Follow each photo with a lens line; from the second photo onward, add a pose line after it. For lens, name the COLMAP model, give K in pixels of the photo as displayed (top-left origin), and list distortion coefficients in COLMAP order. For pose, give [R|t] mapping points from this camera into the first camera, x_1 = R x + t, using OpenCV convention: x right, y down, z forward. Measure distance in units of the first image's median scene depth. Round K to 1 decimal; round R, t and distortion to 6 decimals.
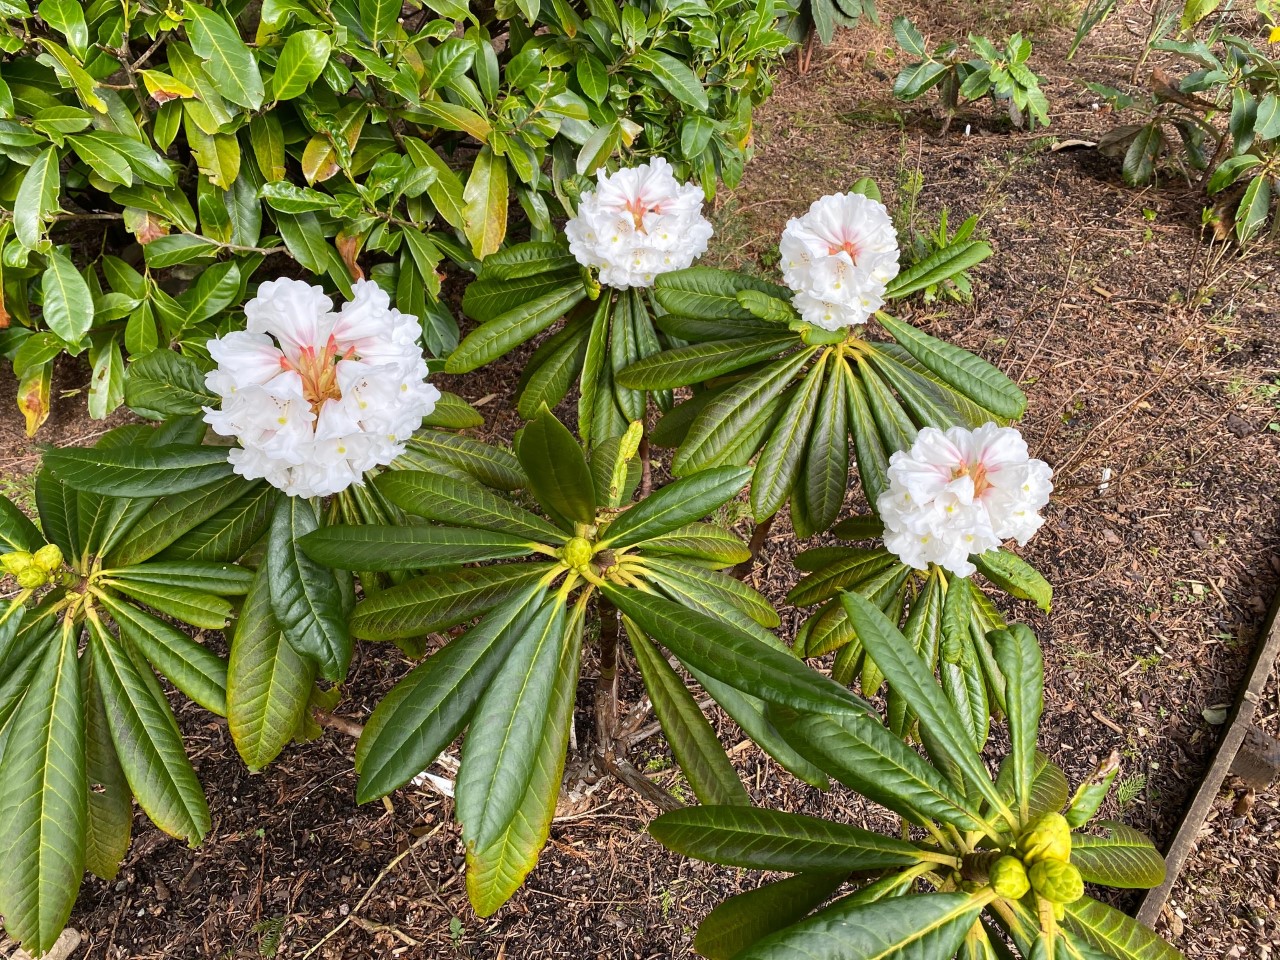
lens RADIAL K [[967.5, 0, 647.8], [0, 967.5, 478.3], [0, 0, 1]] dist [-0.007232, 0.003496]
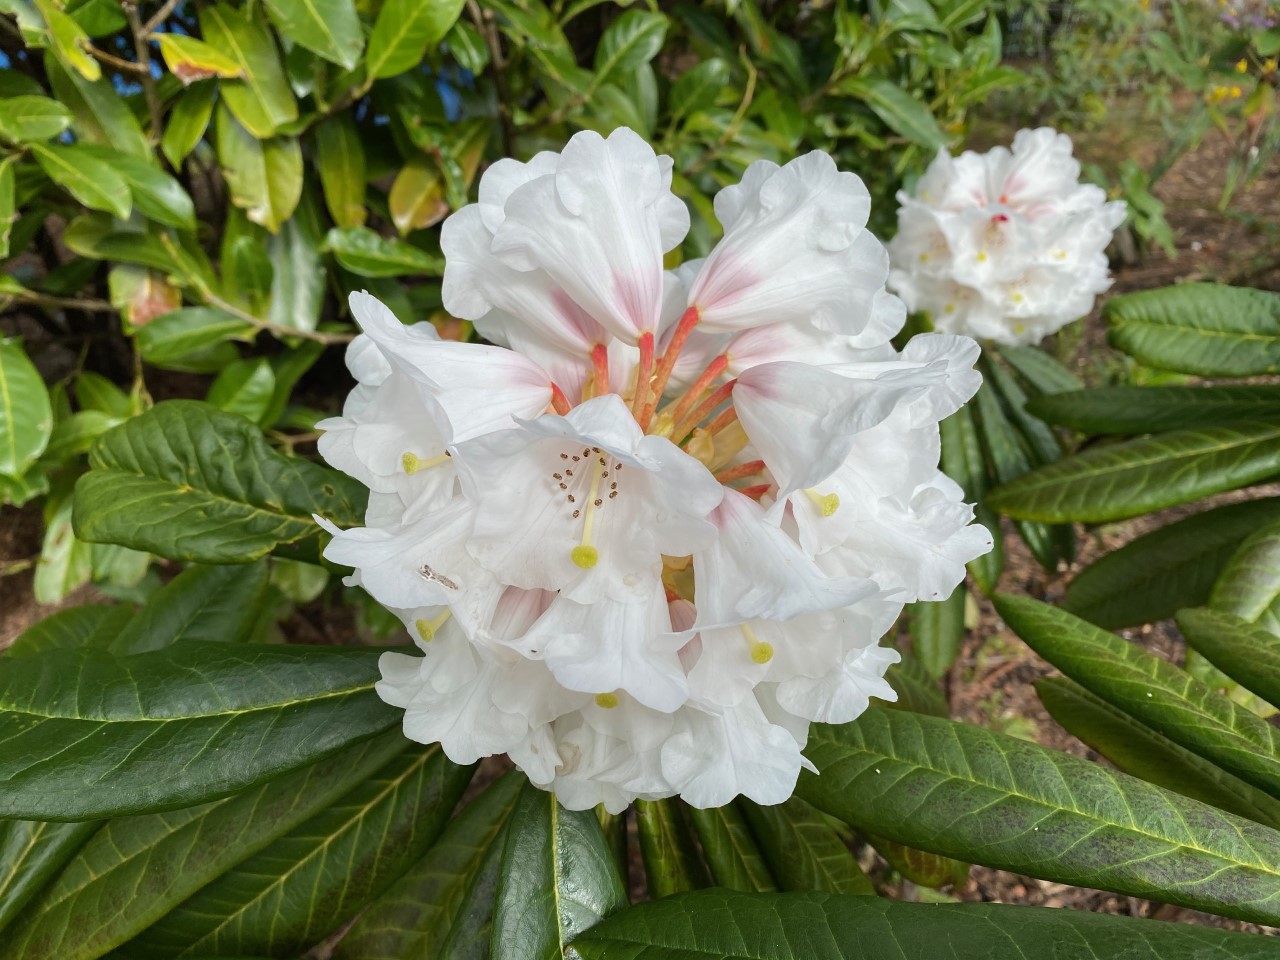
lens RADIAL K [[967.5, 0, 631.7], [0, 967.5, 477.8], [0, 0, 1]] dist [-0.007232, 0.003496]
pose [[0.999826, -0.016650, 0.008379, -0.212780], [0.017933, 0.981823, -0.188948, -0.015749], [-0.005081, 0.189066, 0.981951, 0.409337]]
